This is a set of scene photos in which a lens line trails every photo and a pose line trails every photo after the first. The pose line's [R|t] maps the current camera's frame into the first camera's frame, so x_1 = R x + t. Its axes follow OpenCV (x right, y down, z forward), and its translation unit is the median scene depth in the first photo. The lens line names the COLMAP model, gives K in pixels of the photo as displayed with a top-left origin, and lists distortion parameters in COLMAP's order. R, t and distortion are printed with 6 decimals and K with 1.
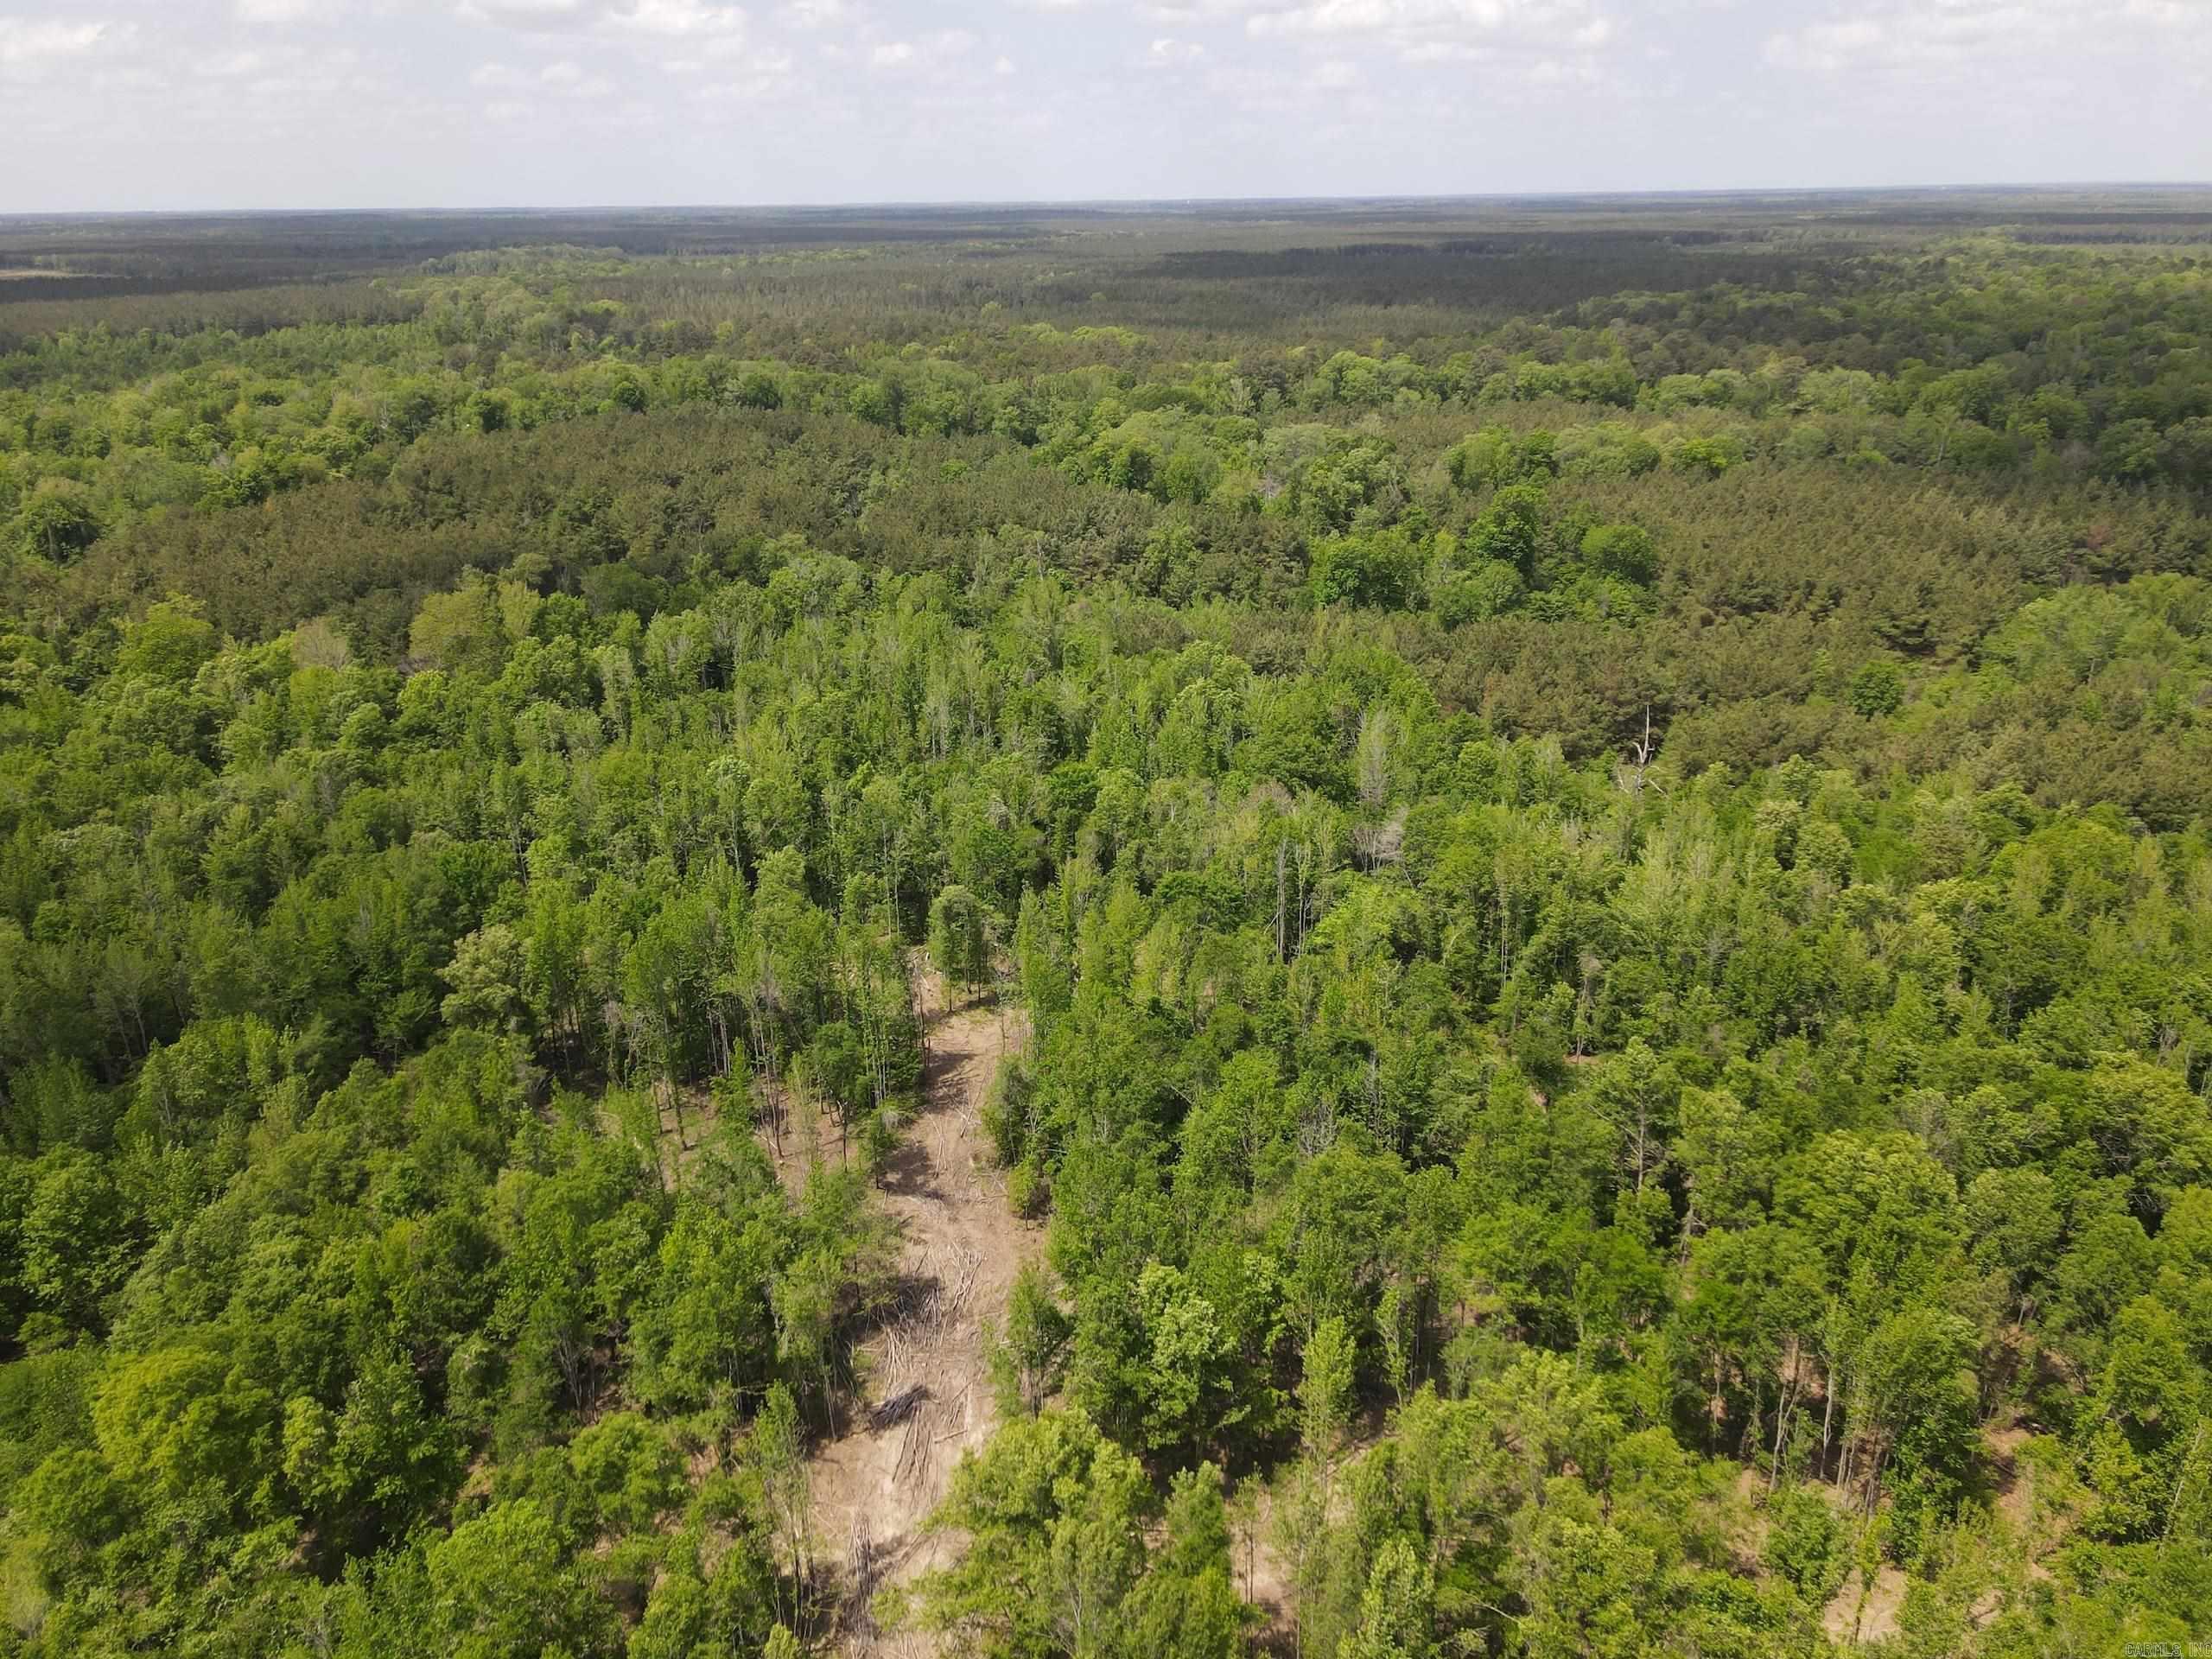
lens RADIAL K [[1611.3, 0, 1114.5], [0, 1611.3, 798.1], [0, 0, 1]] dist [0.032761, -0.005159]
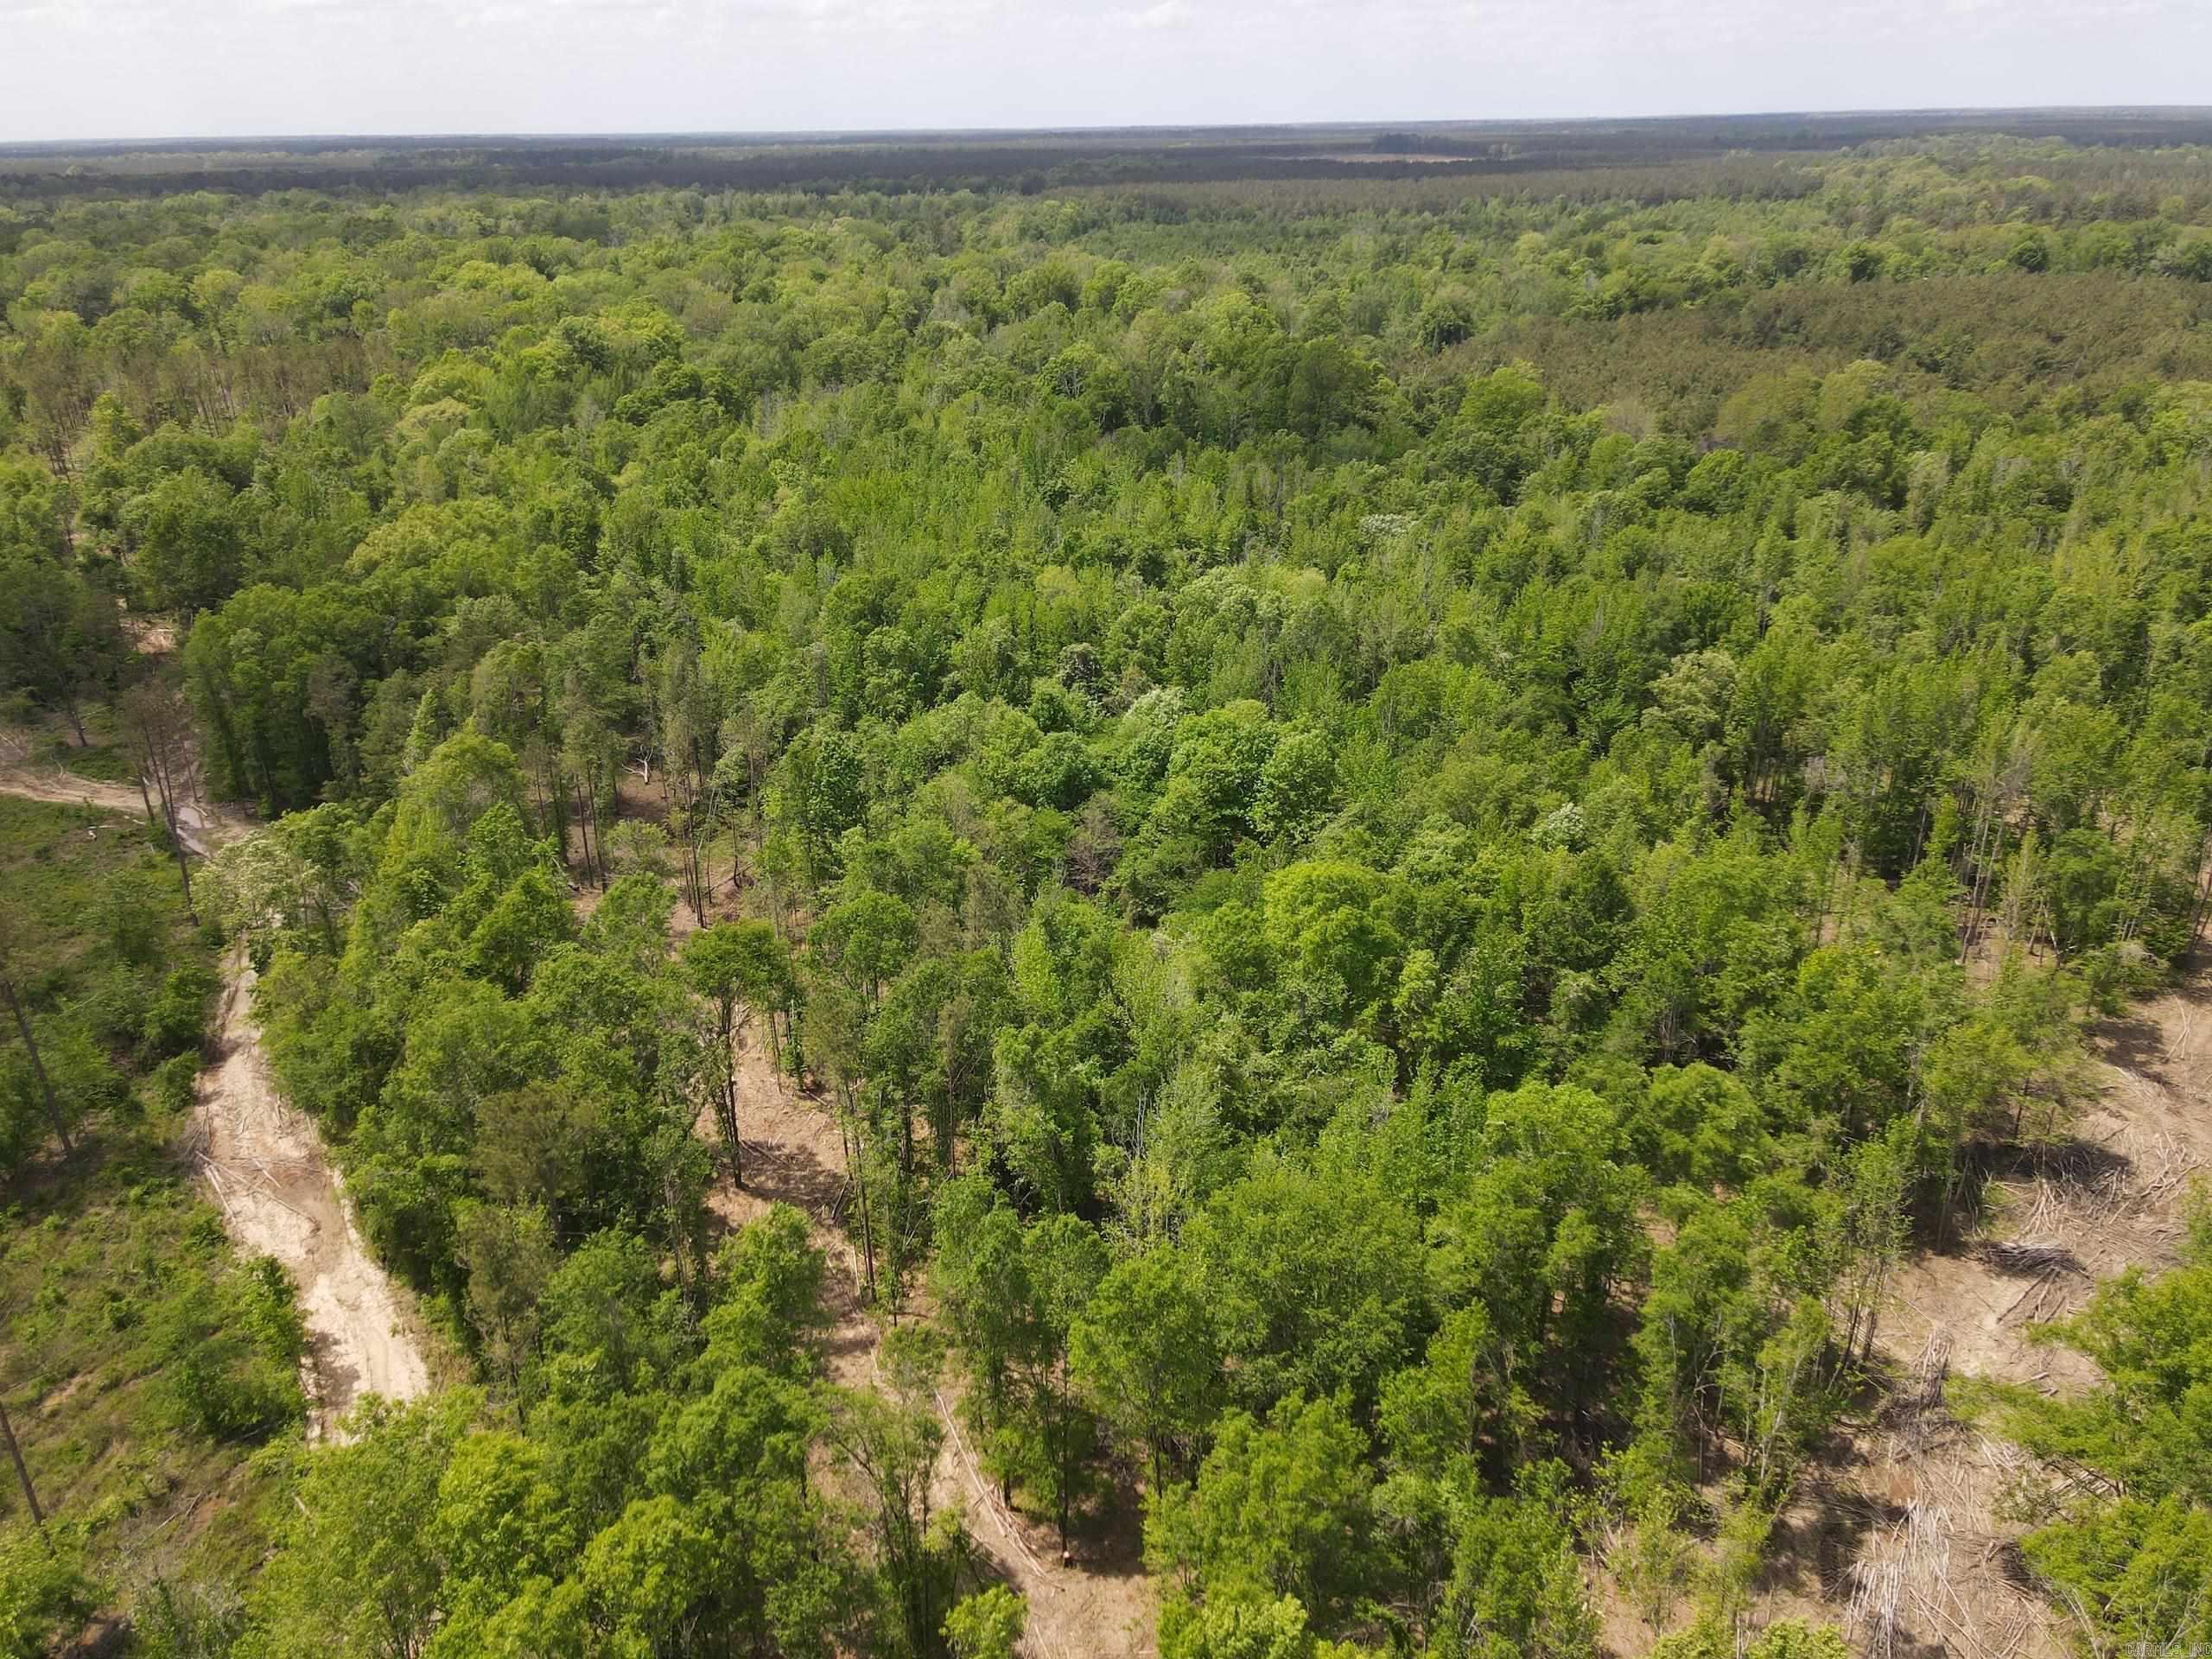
lens RADIAL K [[1631.5, 0, 1111.7], [0, 1631.5, 854.7], [0, 0, 1]] dist [0.014625, 0.009387]
pose [[0.718432, 0.288448, -0.632972, -0.000718], [-0.241265, 0.956811, 0.162183, 0.066328], [0.652416, 0.036197, 0.756996, 0.029157]]
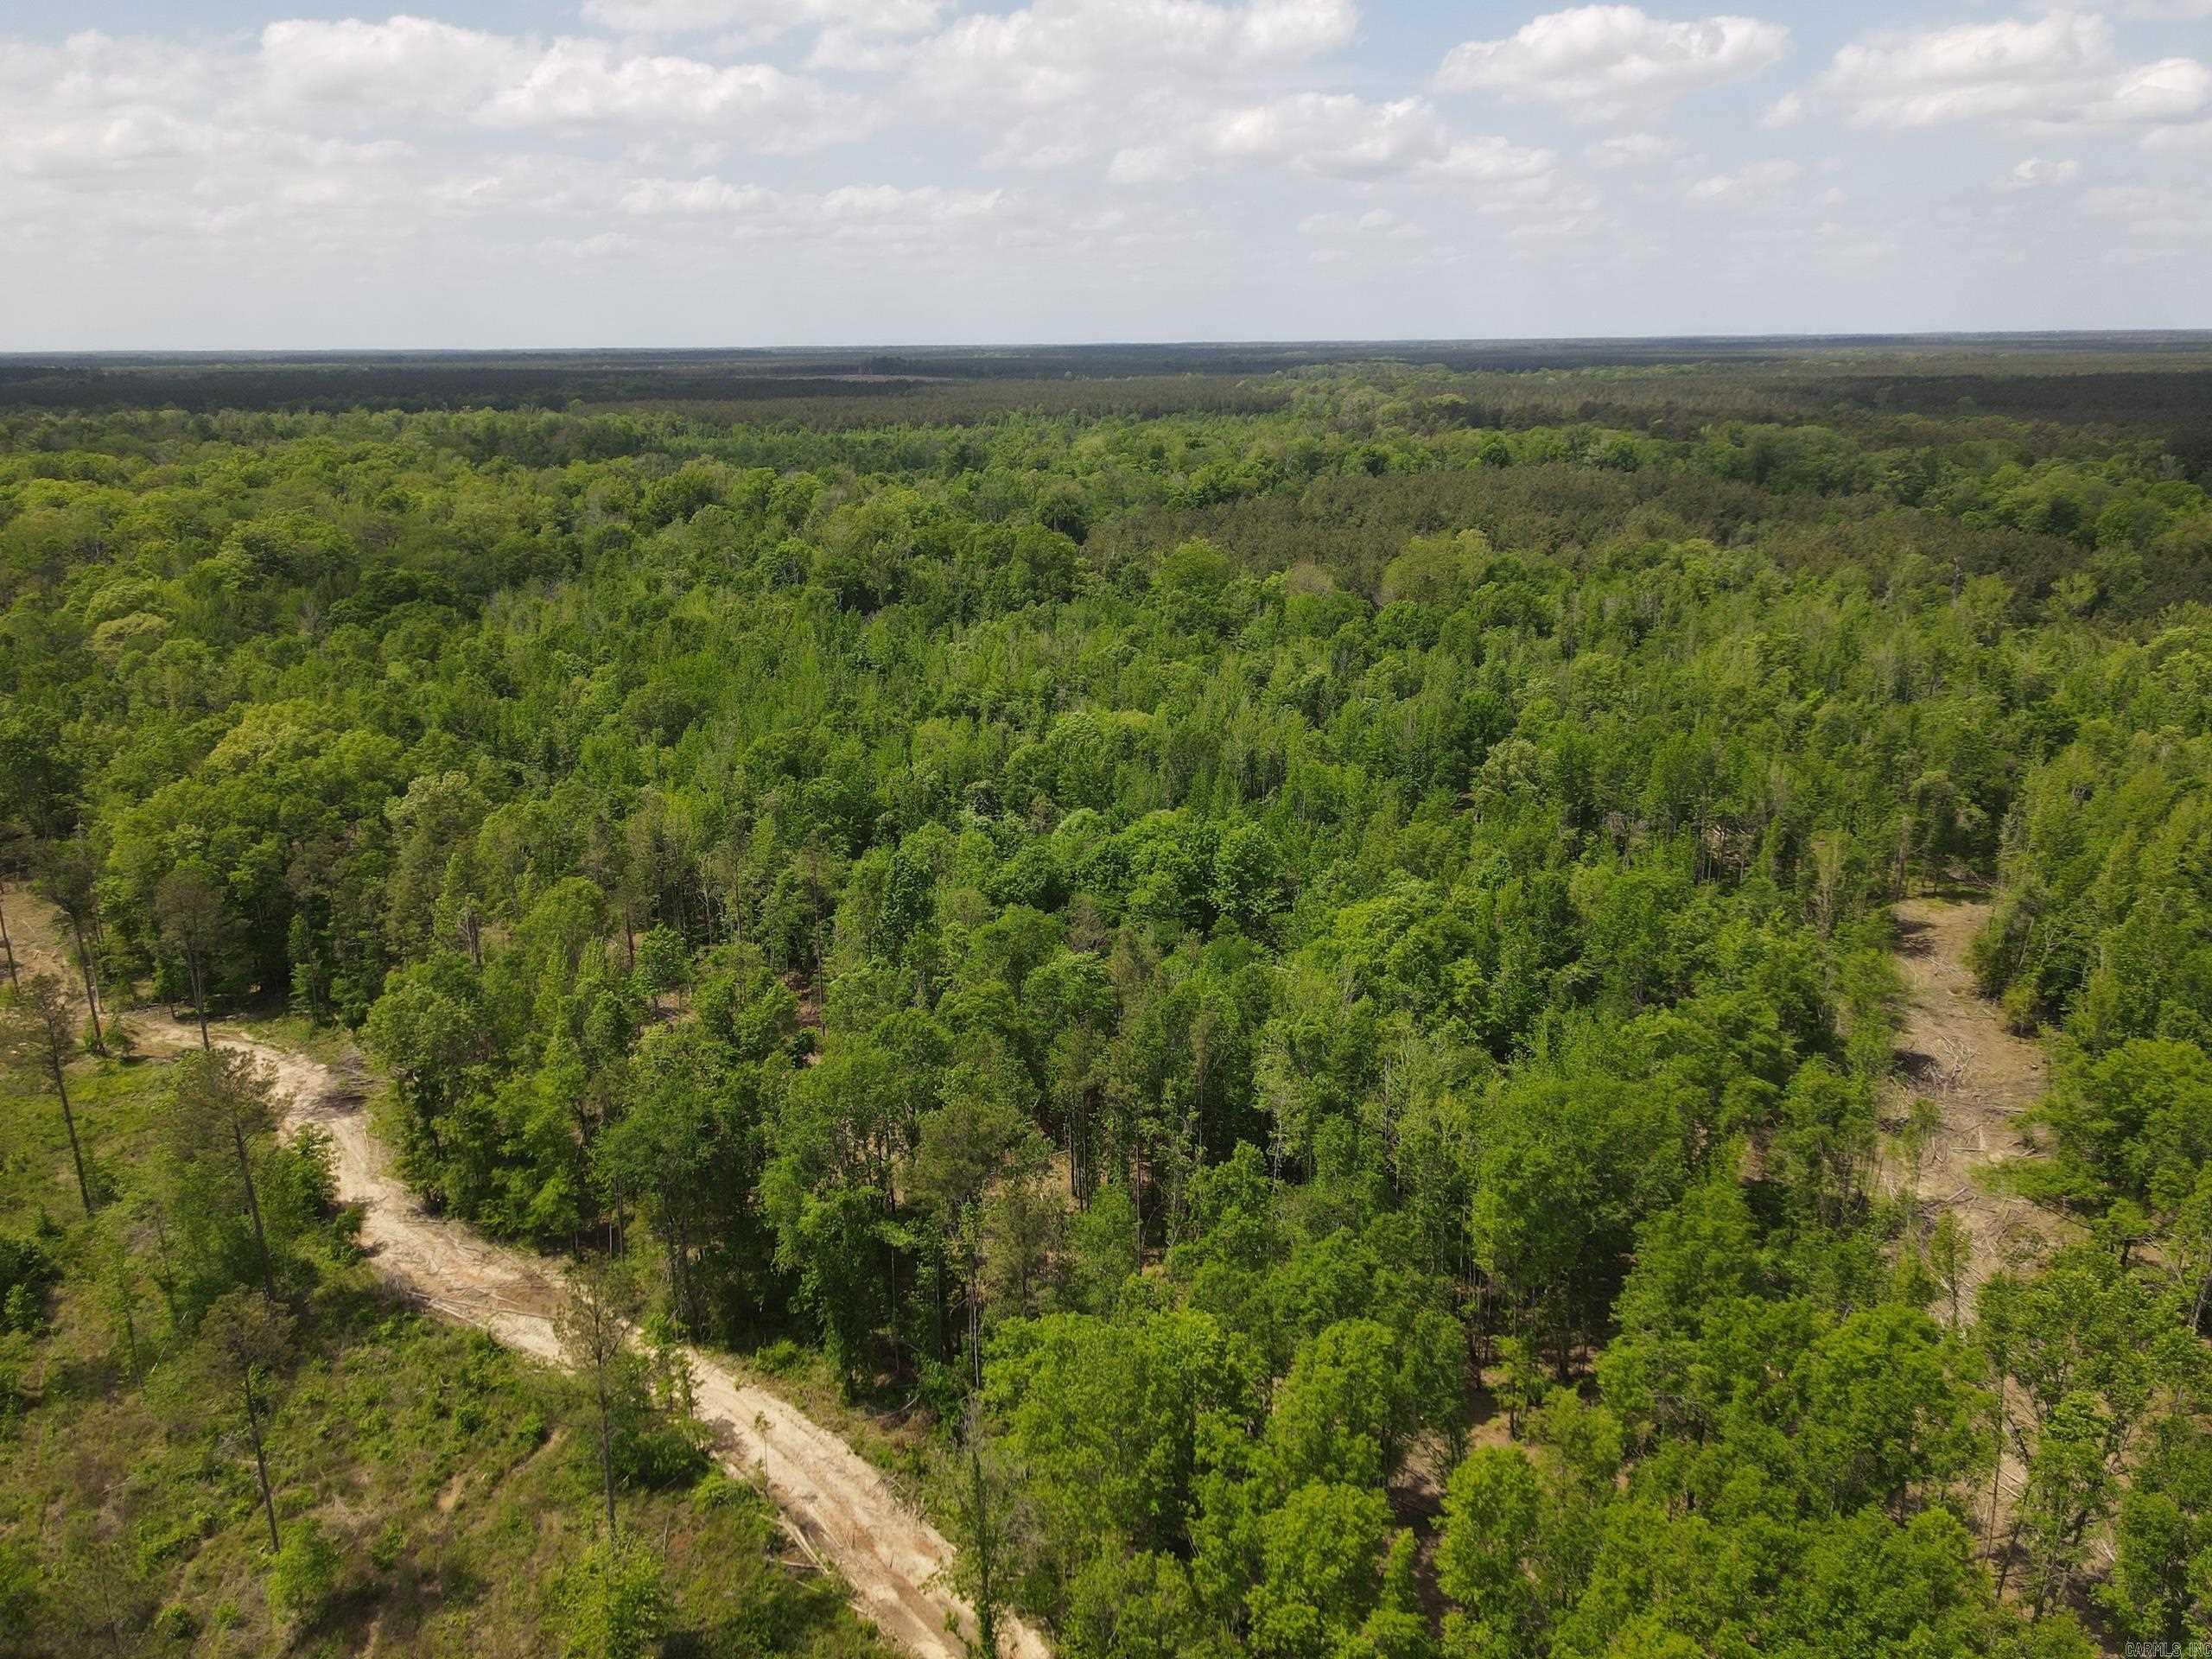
lens RADIAL K [[1631.5, 0, 1111.7], [0, 1631.5, 854.7], [0, 0, 1]] dist [0.014625, 0.009387]
pose [[0.898826, 0.138235, -0.415937, -0.076216], [-0.158378, 0.987277, -0.014133, 0.121897], [0.408691, 0.078578, 0.909284, -0.112615]]
